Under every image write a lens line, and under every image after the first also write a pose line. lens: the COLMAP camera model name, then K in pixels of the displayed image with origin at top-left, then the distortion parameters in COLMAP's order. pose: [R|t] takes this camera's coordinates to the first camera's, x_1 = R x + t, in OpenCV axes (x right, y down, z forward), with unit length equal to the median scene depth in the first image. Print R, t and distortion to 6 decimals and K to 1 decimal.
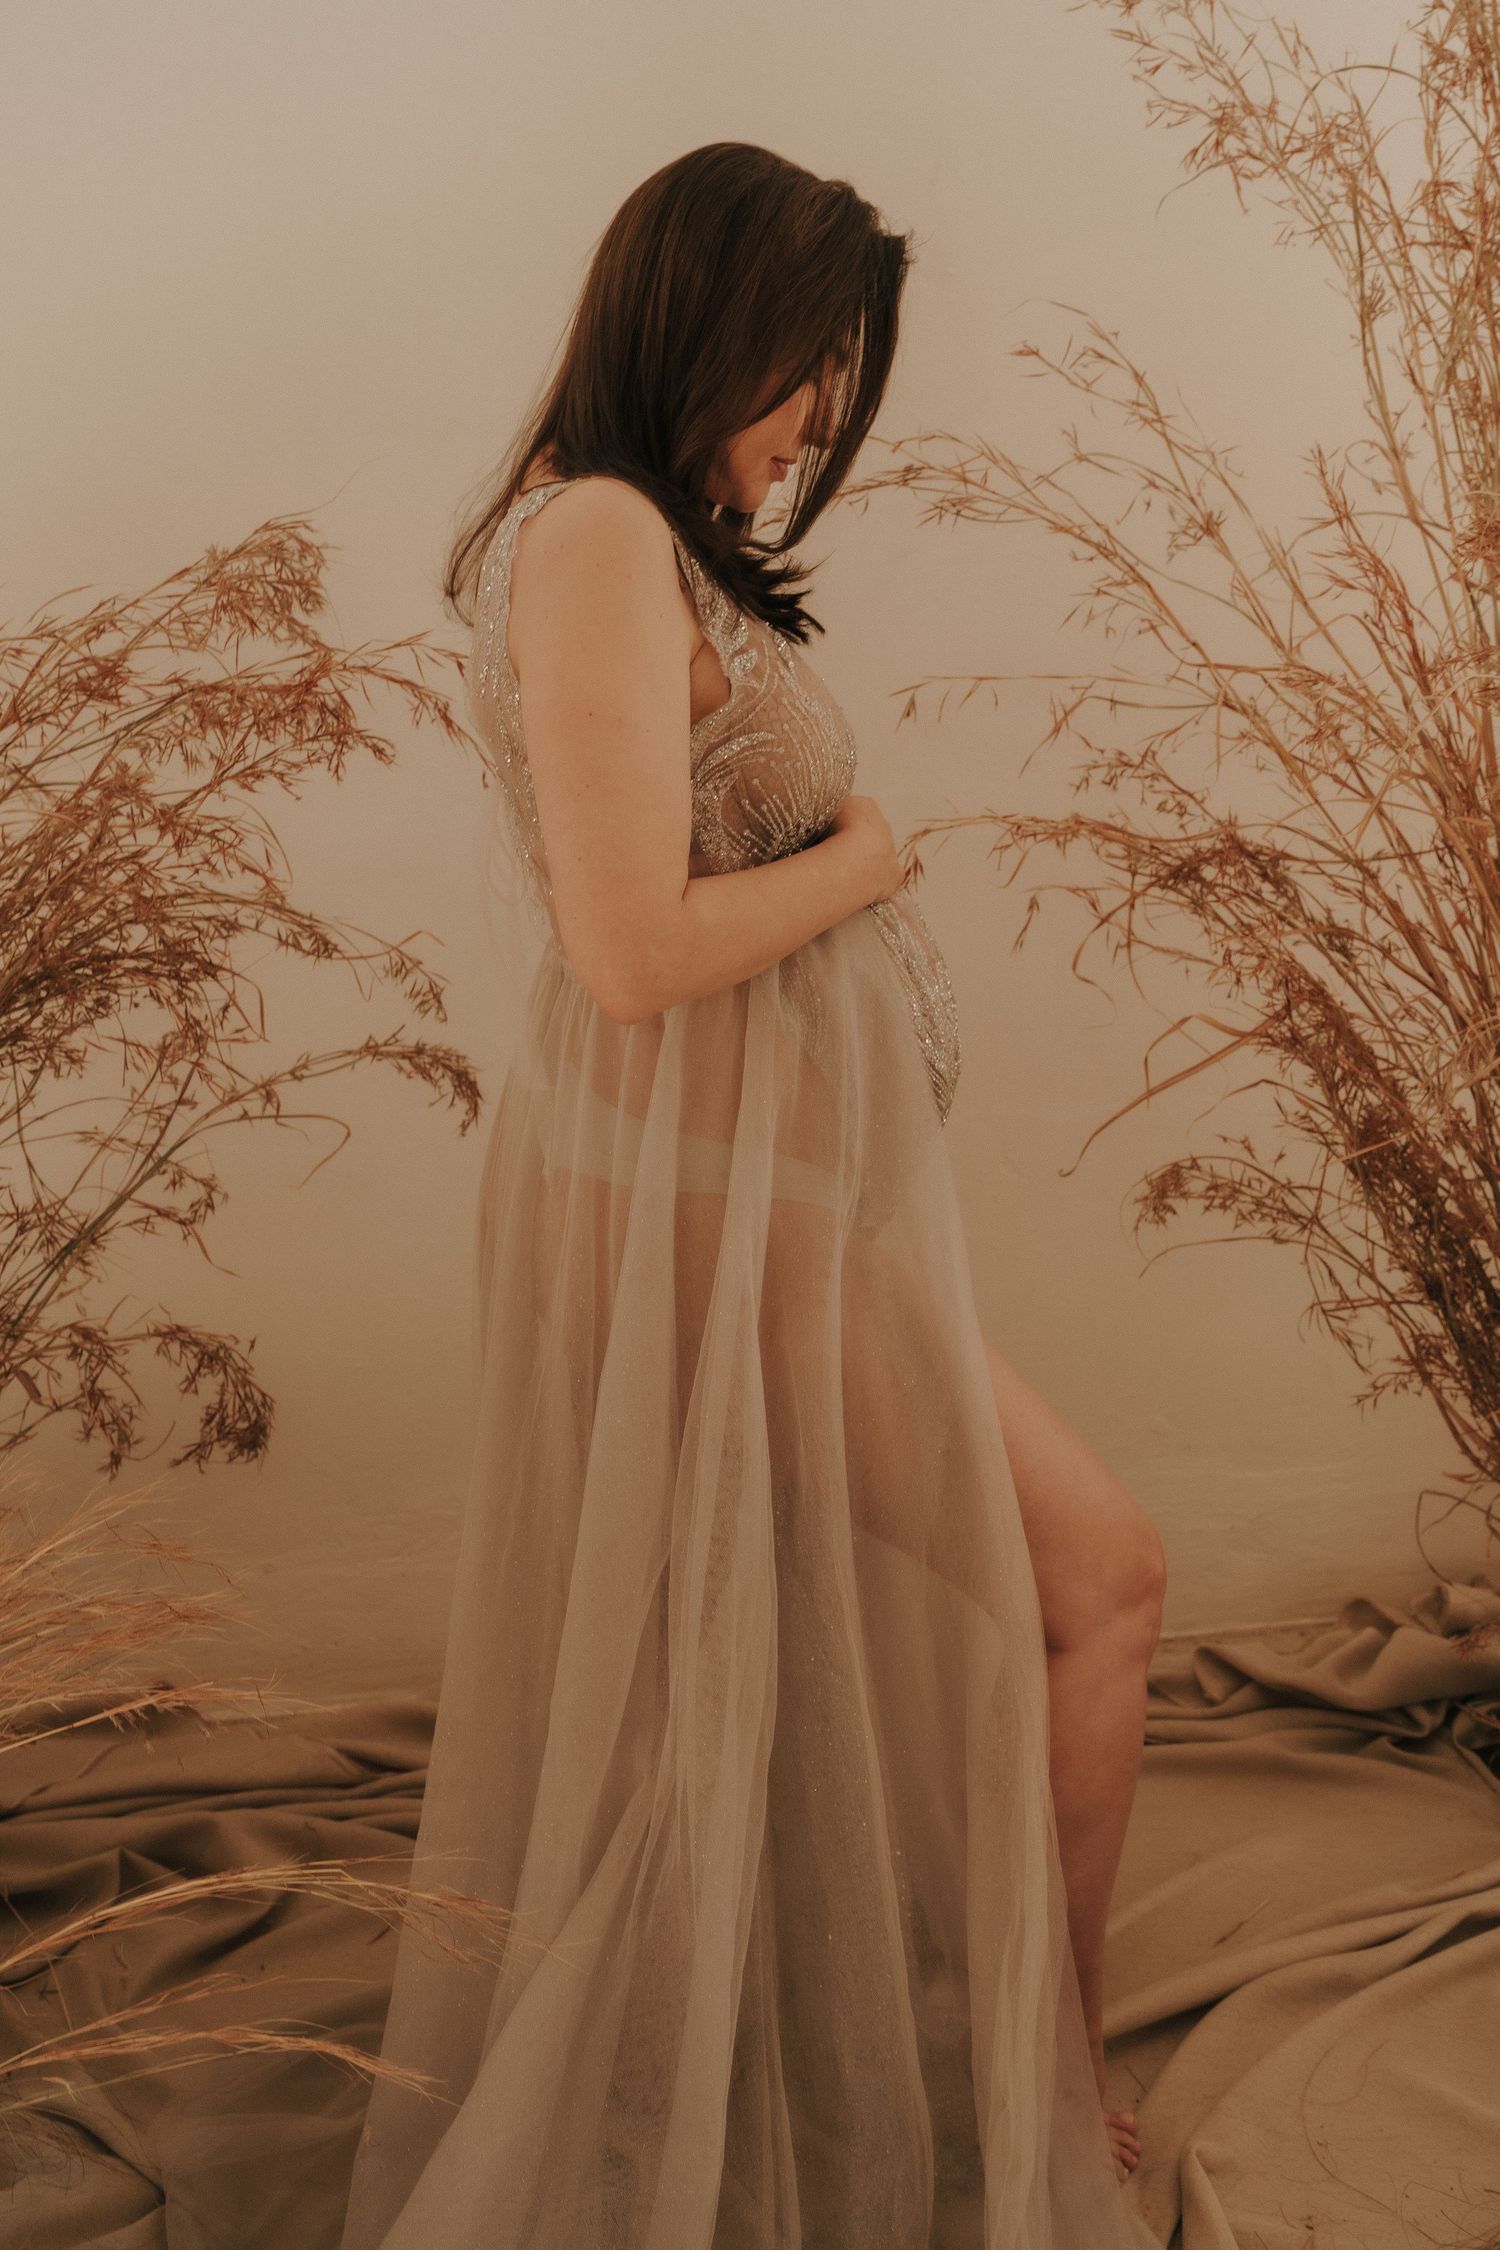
lens RADIAL K [[2199.1, 0, 739.5], [0, 2199.1, 1133.6], [0, 0, 1]] dist [-0.002351, 0.026858]
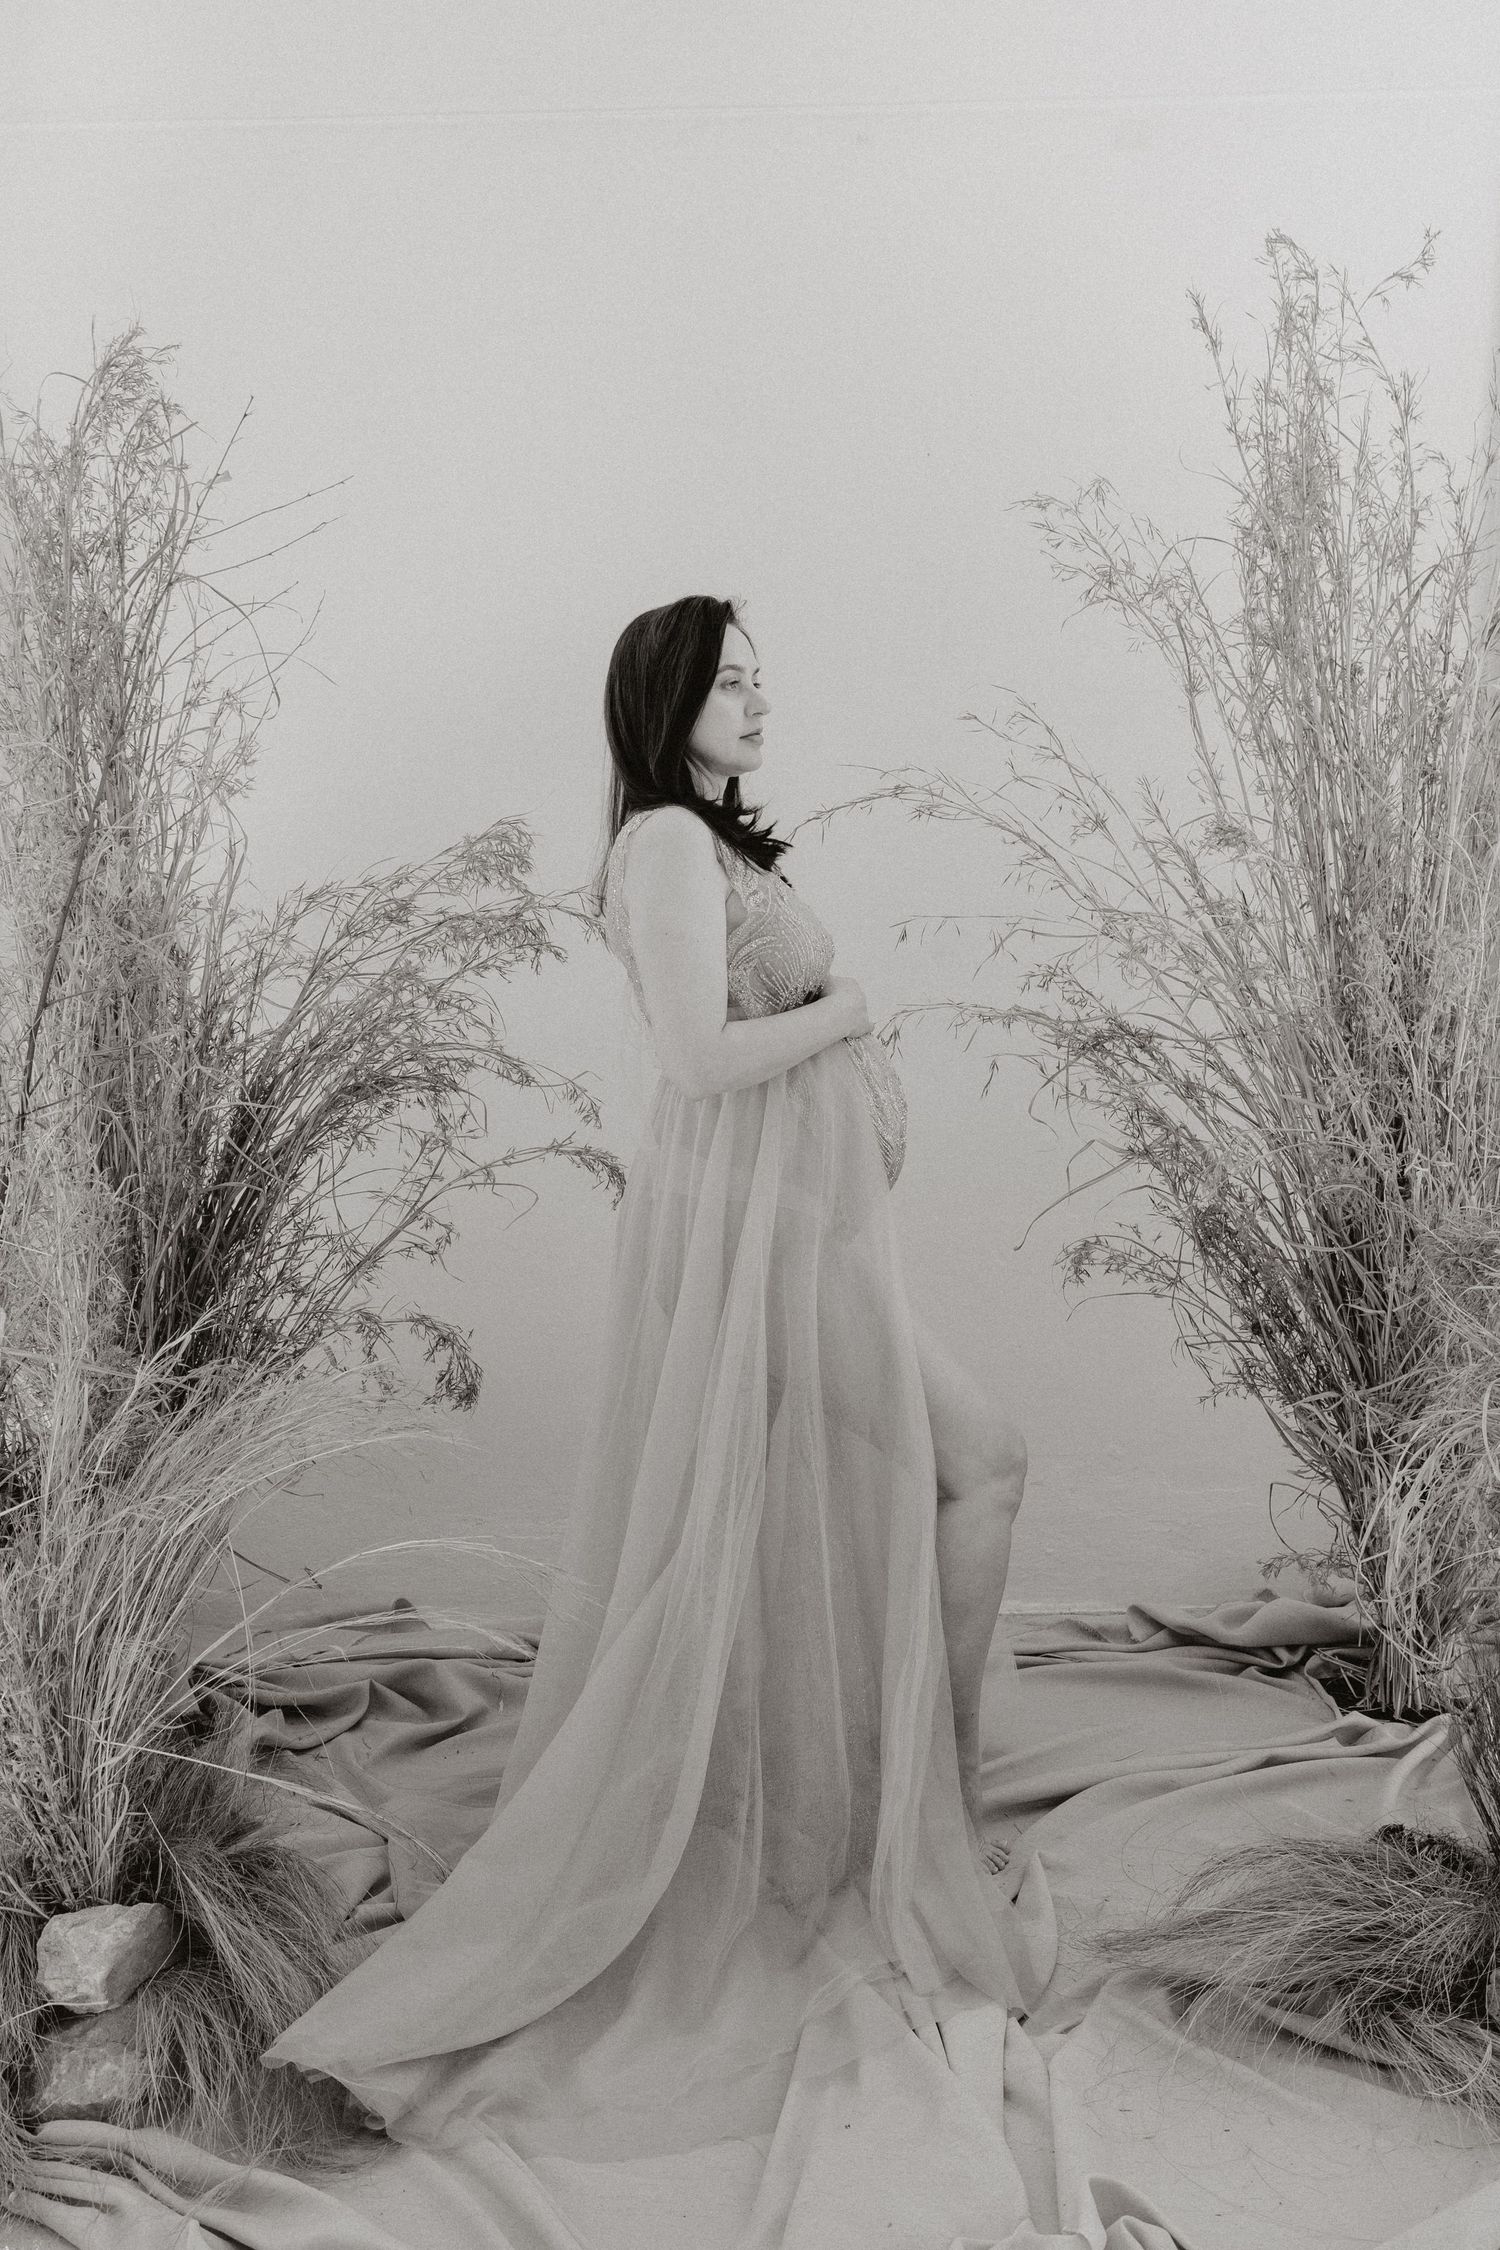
lens RADIAL K [[2199.1, 0, 739.5], [0, 2199.1, 1133.6], [0, 0, 1]] dist [-0.002351, 0.026858]
pose [[0.992565, 0.021292, -0.119837, 0.152644], [-0.034481, 0.993435, -0.109080, 0.120141], [0.116728, 0.112401, 0.986783, -0.536083]]
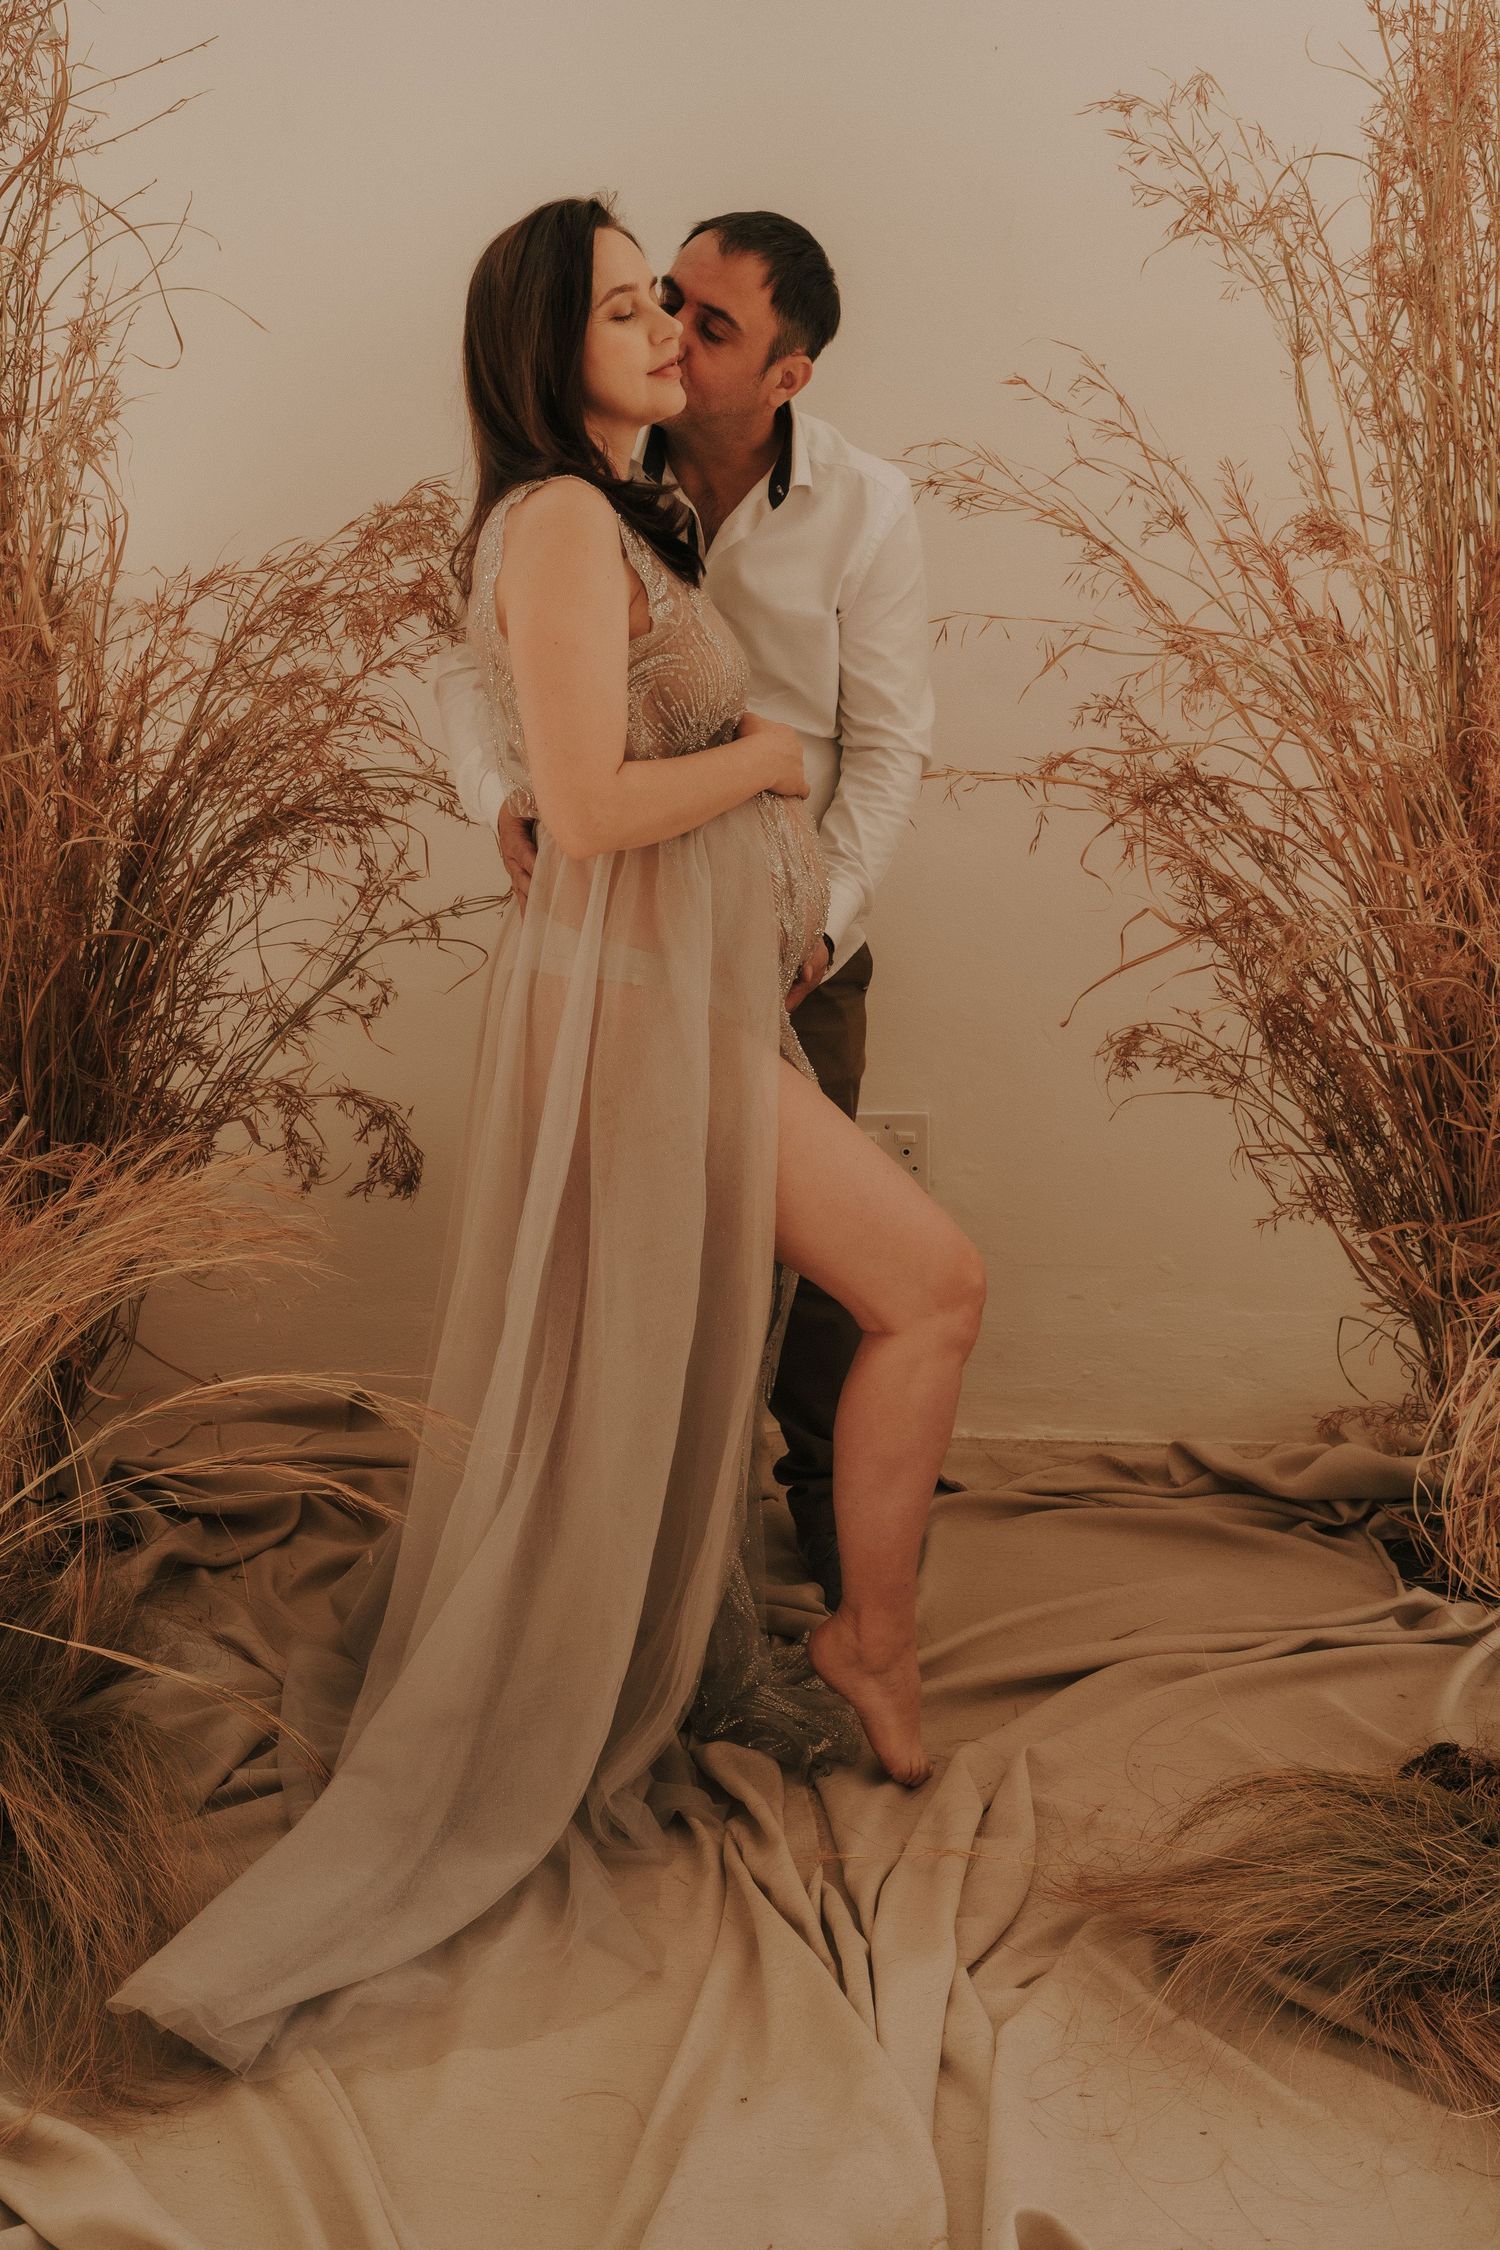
lens RADIAL K [[2199.1, 0, 739.5], [0, 2199.1, 1133.6], [0, 0, 1]] dist [-0.002351, 0.026858]
pose [[0.982031, 0.073289, -0.173905, 0.213287], [-0.071022, 0.997289, 0.019231, 0.070400], [0.174843, -0.006534, 0.984575, -0.292288]]
